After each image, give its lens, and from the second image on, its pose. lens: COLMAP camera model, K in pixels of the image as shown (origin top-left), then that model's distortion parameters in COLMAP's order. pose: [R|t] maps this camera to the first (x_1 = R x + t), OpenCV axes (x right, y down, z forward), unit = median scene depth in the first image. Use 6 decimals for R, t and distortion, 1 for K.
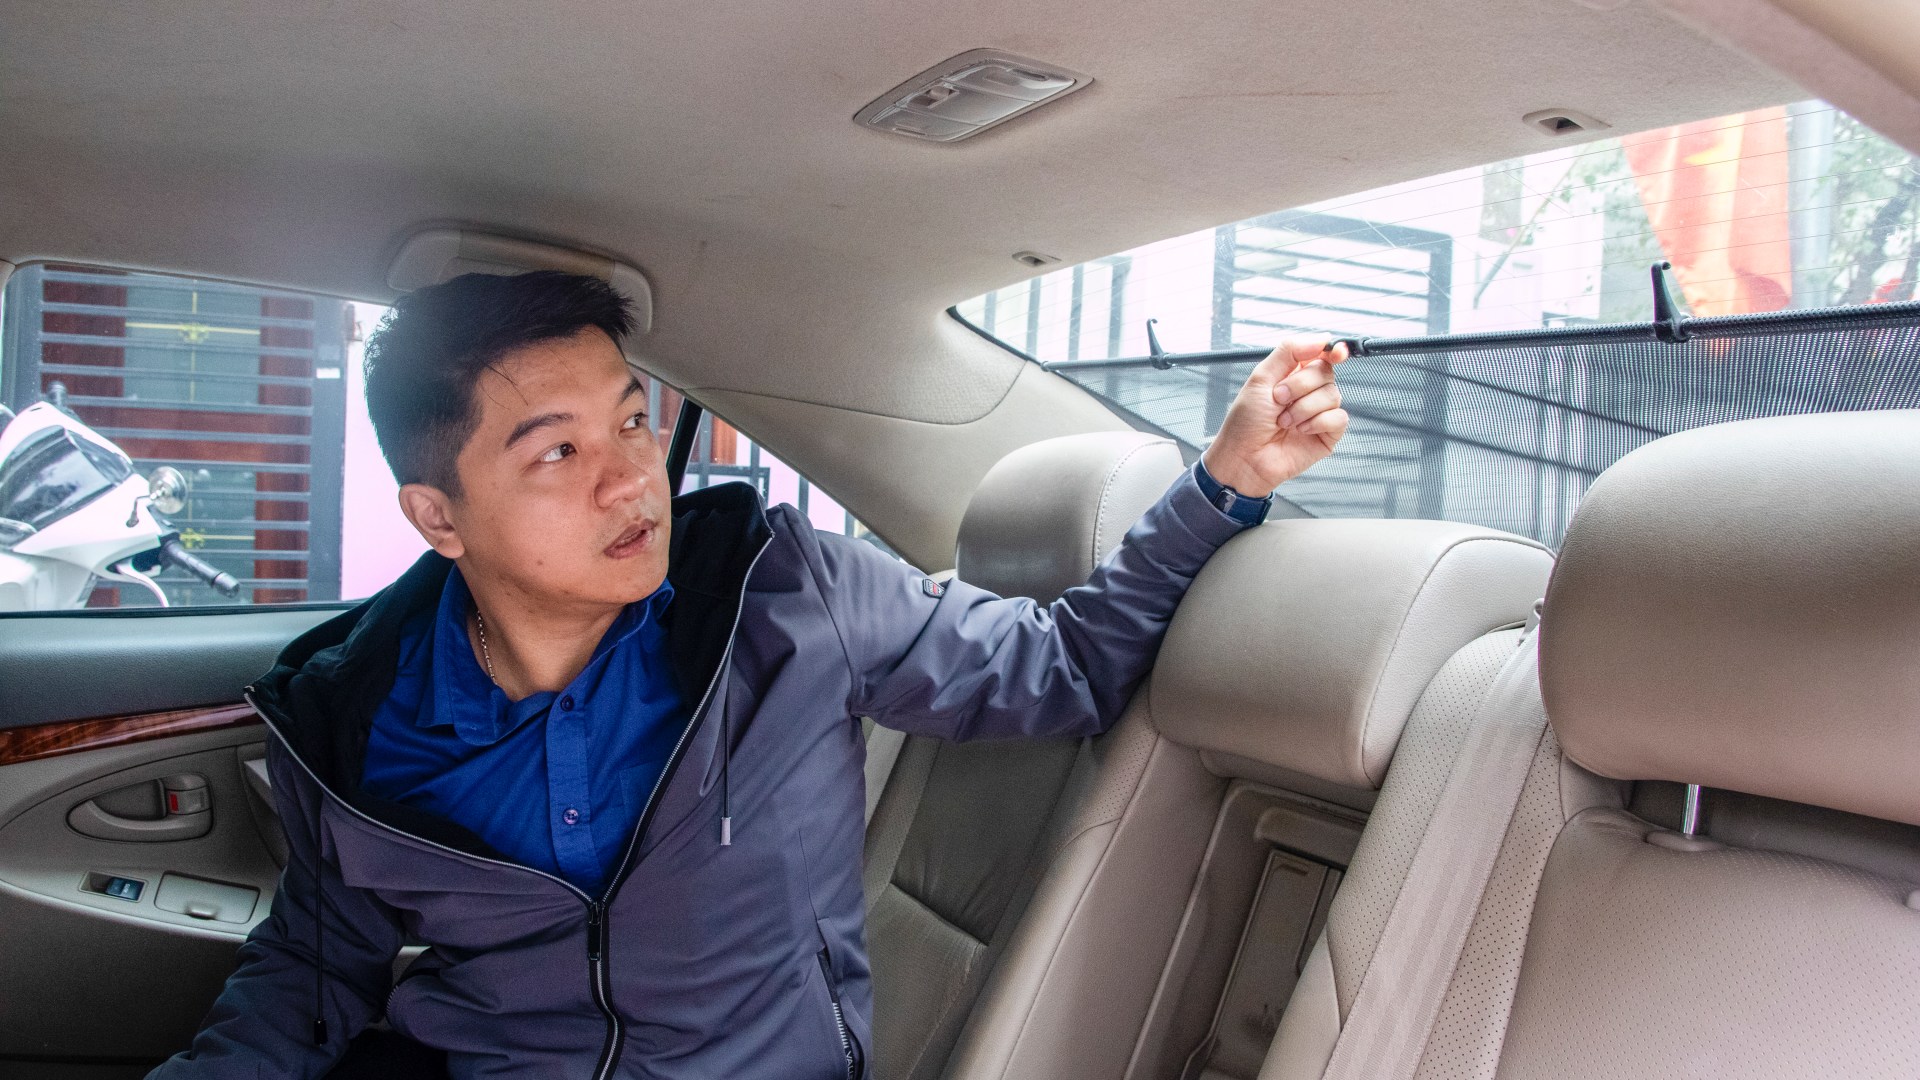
lens RADIAL K [[1489.3, 0, 960.0], [0, 1489.3, 540.0], [0, 0, 1]] dist [-0.128579, 0.105694]
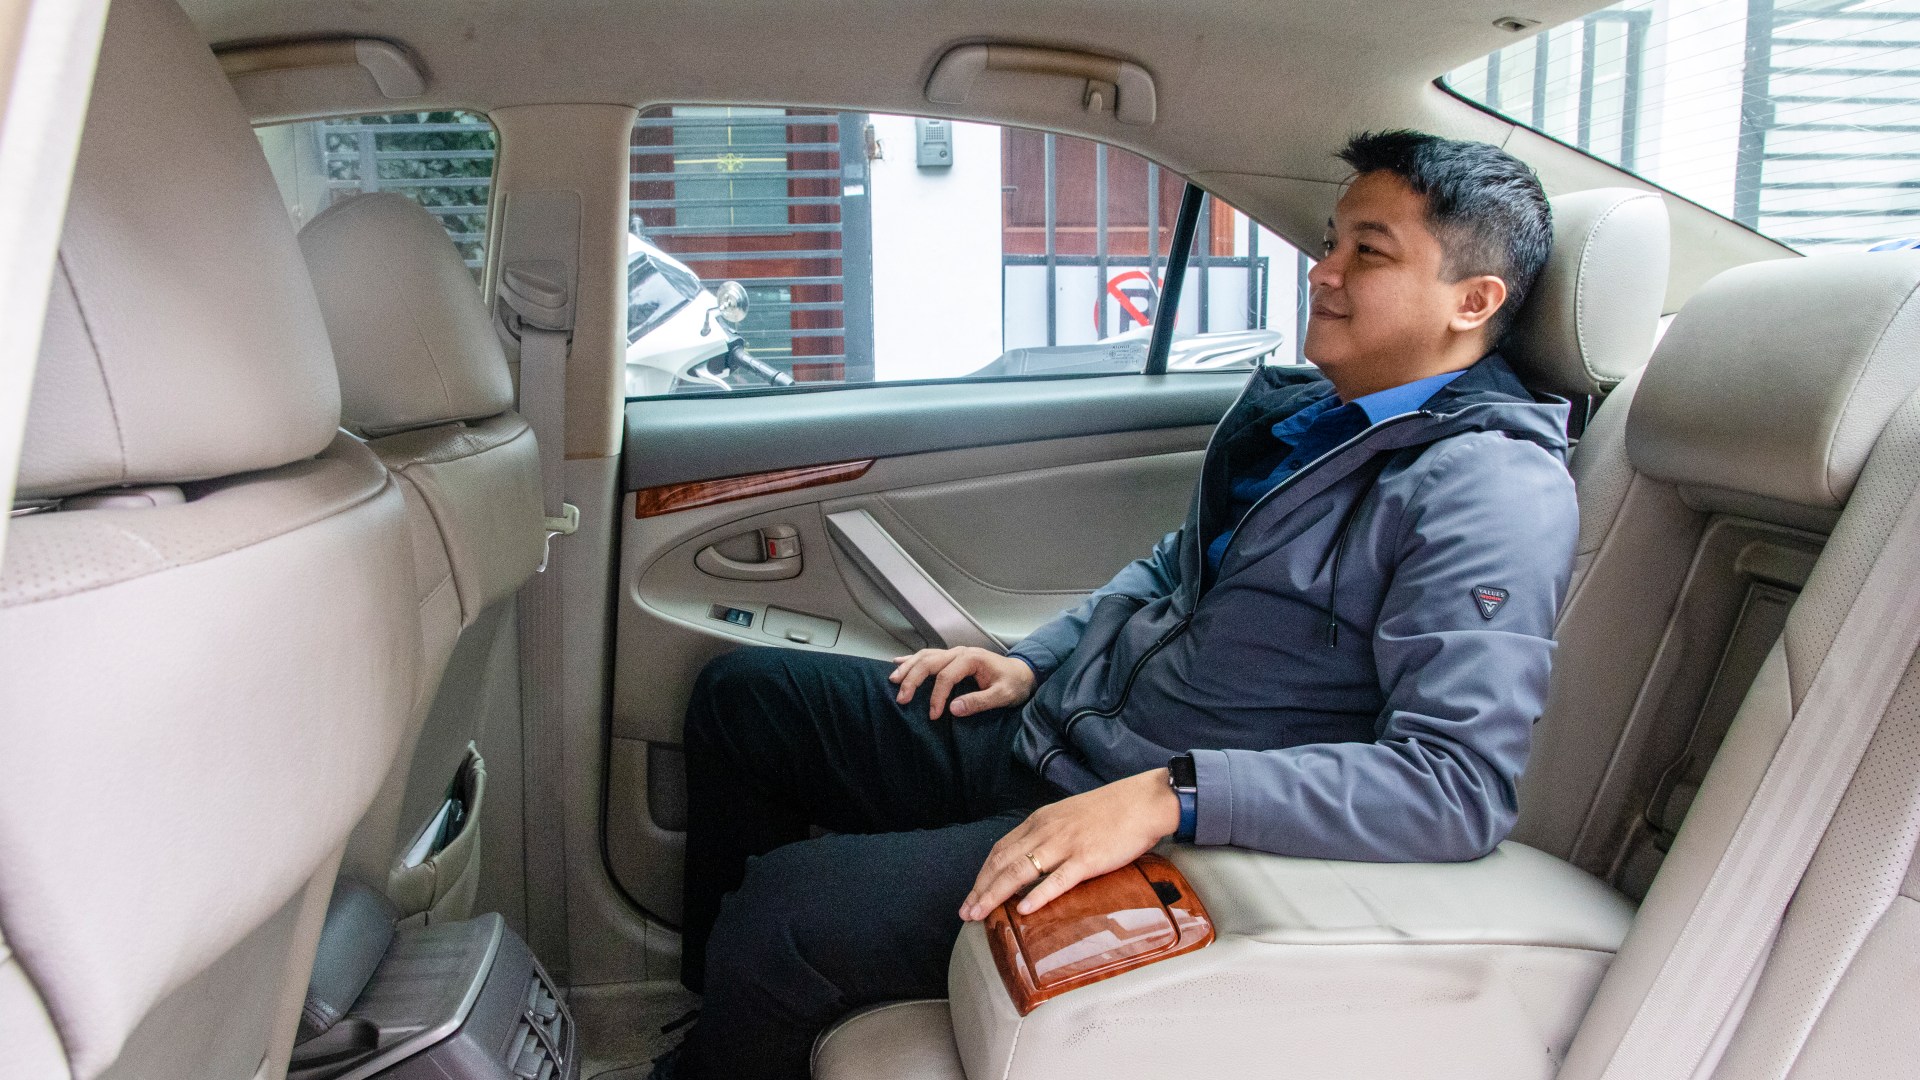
lens RADIAL K [[1489.3, 0, 960.0], [0, 1489.3, 540.0], [0, 0, 1]] dist [-0.128579, 0.105694]
pose [[0.944357, 0.001723, -0.328919, 0.013534], [0.042066, 0.991142, 0.125965, 0.020309], [0.326222, -0.132792, 0.935919, -0.103423]]
